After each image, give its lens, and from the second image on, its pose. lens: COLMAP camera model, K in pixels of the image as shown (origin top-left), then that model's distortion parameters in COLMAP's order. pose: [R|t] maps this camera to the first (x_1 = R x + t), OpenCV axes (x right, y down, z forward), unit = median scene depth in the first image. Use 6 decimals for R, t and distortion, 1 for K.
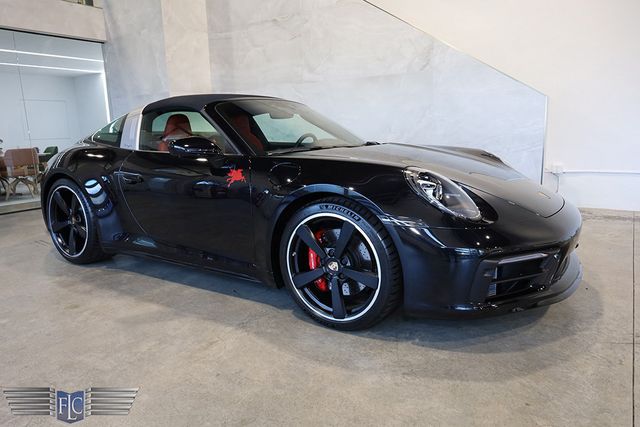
lens RADIAL K [[438.7, 0, 319.5], [0, 438.7, 213.3], [0, 0, 1]] dist [0.007297, -0.006716]
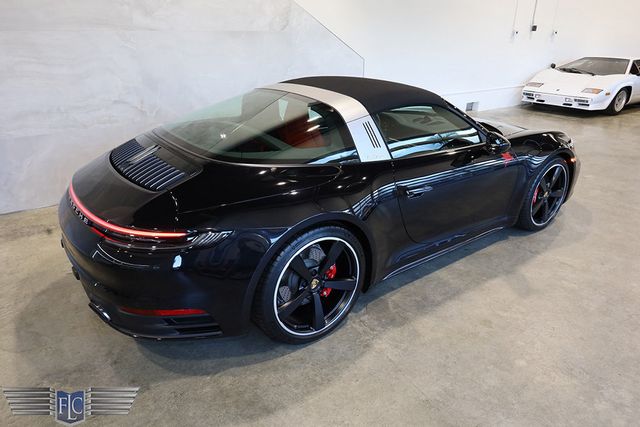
lens RADIAL K [[438.7, 0, 322.1], [0, 438.7, 215.9], [0, 0, 1]] dist [0.007297, -0.006716]
pose [[0.339675, -0.340880, 0.876597, -1.232820], [0.159733, 0.939380, 0.303399, -0.316613], [-0.926880, 0.036964, 0.373534, 0.798291]]
